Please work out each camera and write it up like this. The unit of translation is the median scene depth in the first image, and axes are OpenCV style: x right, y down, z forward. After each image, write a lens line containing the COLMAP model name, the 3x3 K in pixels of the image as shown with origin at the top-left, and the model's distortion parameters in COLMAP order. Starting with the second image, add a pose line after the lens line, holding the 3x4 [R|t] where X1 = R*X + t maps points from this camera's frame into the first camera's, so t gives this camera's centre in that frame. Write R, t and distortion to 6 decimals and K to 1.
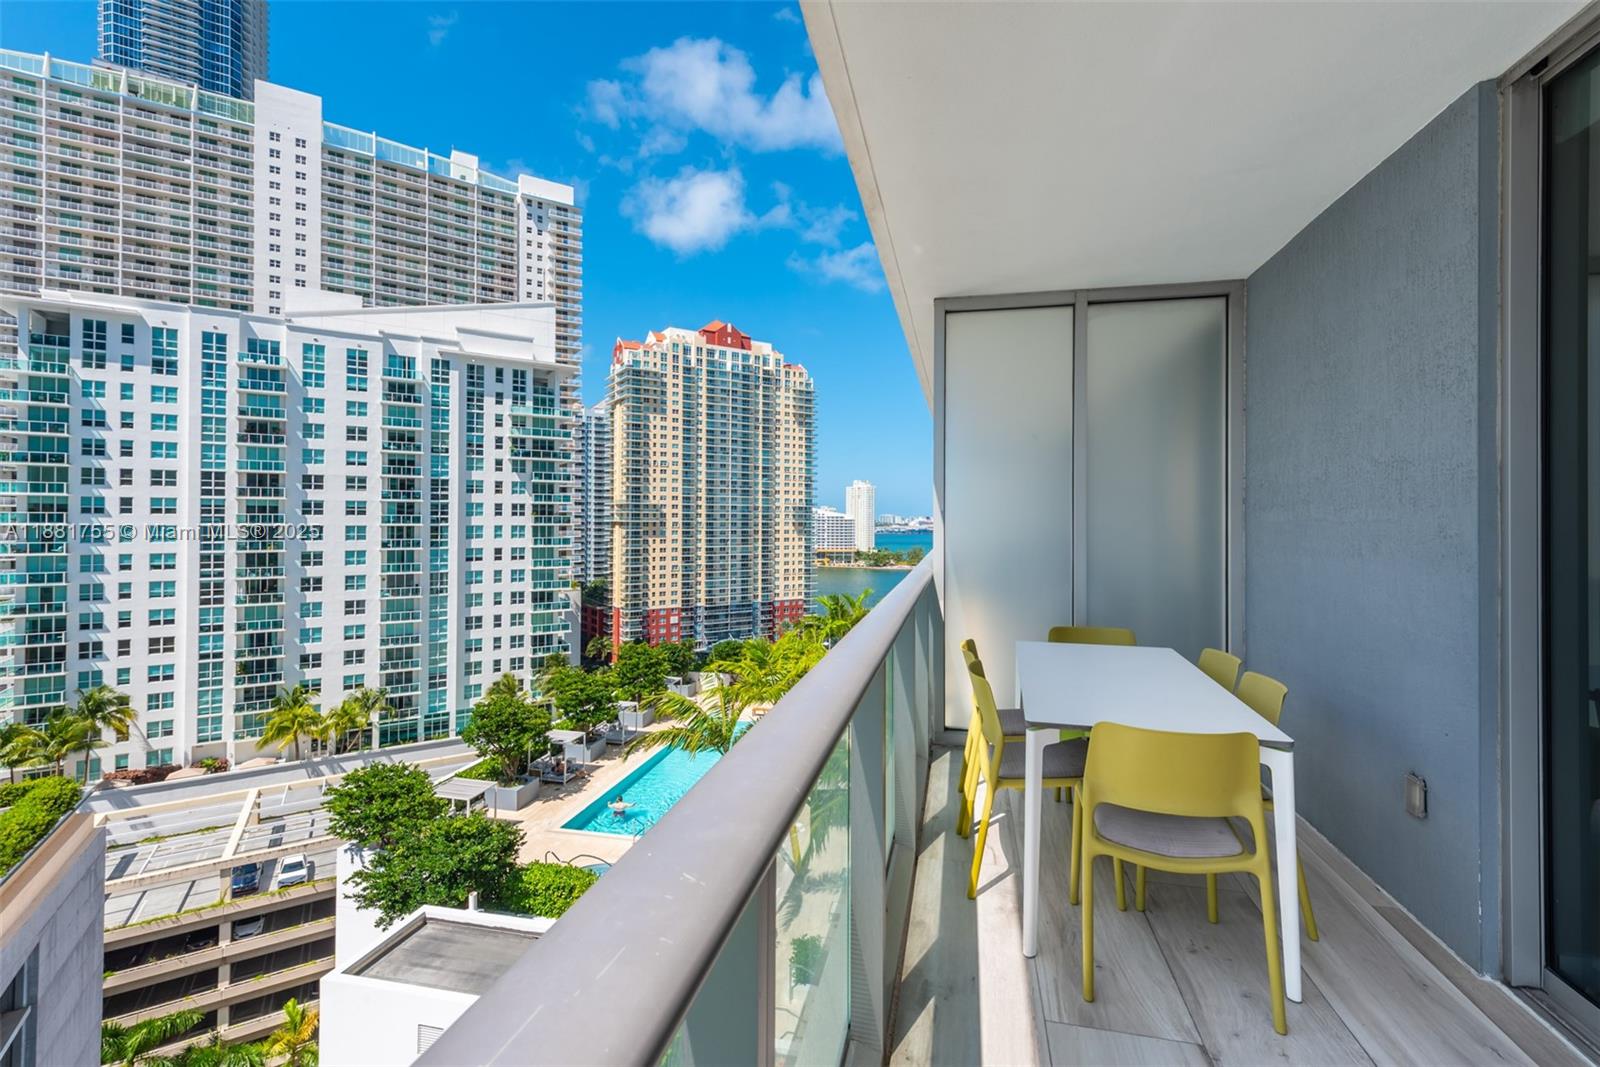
lens RADIAL K [[659.3, 0, 795.2], [0, 659.3, 515.3], [0, 0, 1]] dist [0.016587, -0.004052]
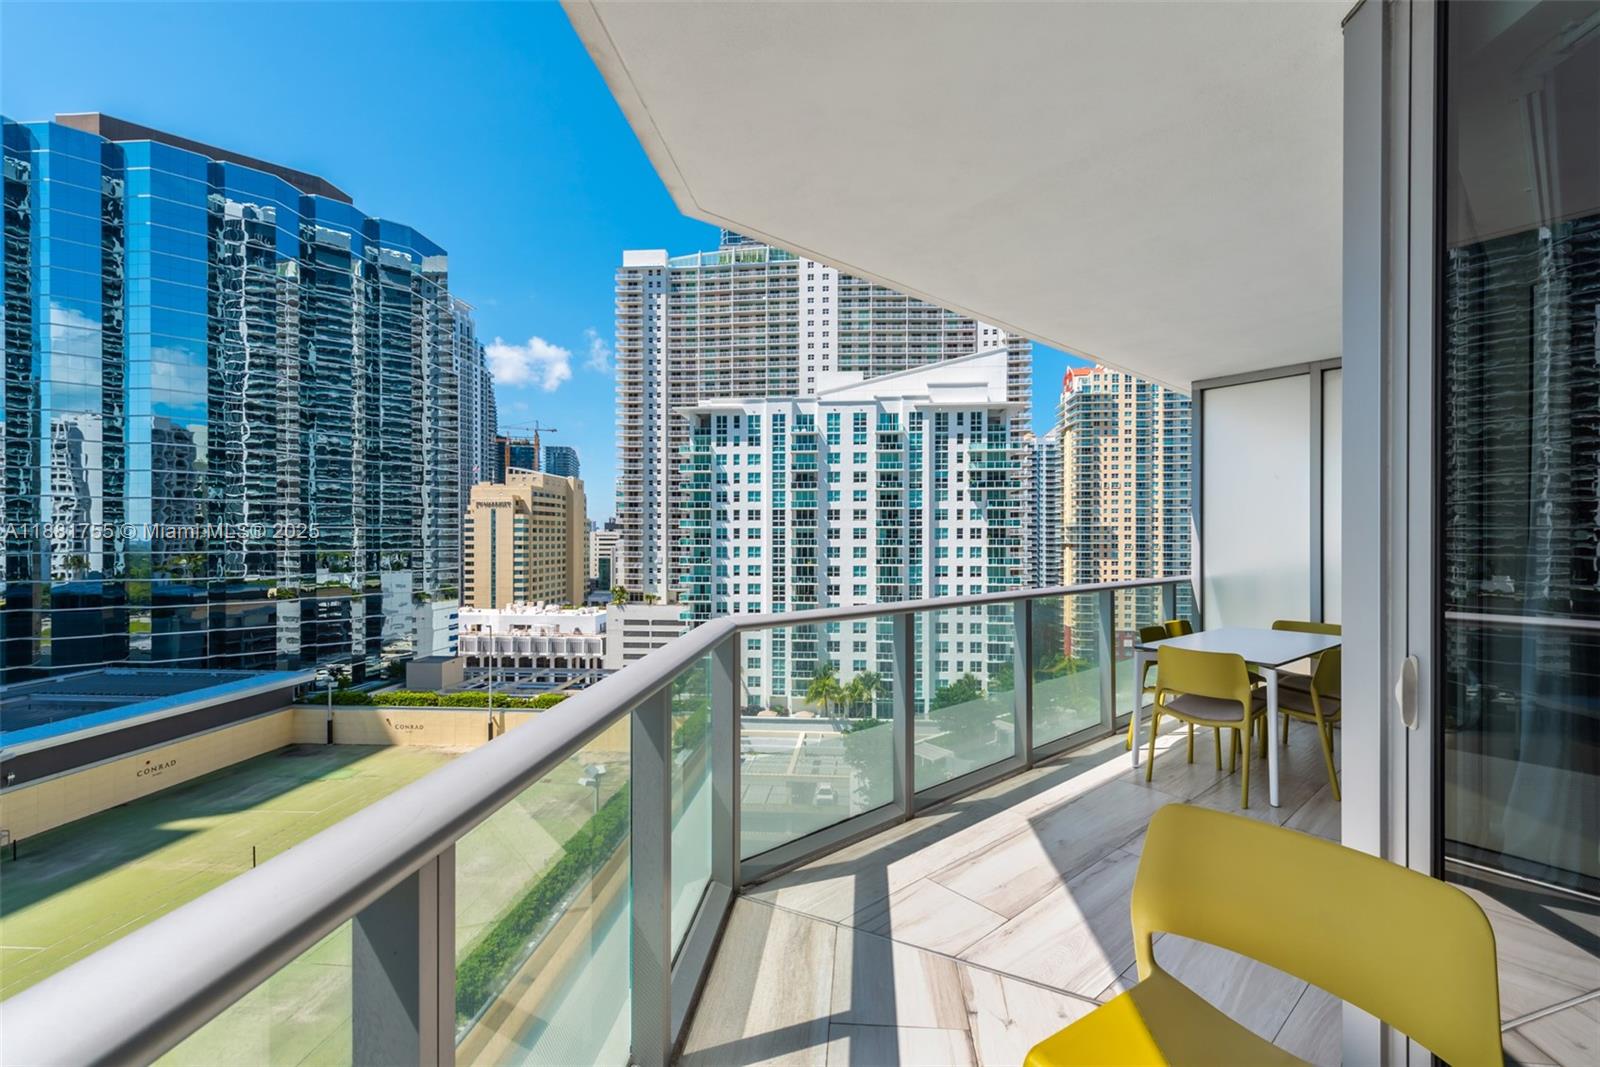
lens RADIAL K [[659.3, 0, 818.0], [0, 659.3, 542.3], [0, 0, 1]] dist [0.016587, -0.004052]
pose [[0.795136, -0.003380, -0.606422, 0.064054], [0.007635, 0.999961, 0.004437, -0.000075], [0.606383, -0.008158, 0.795131, -0.088899]]
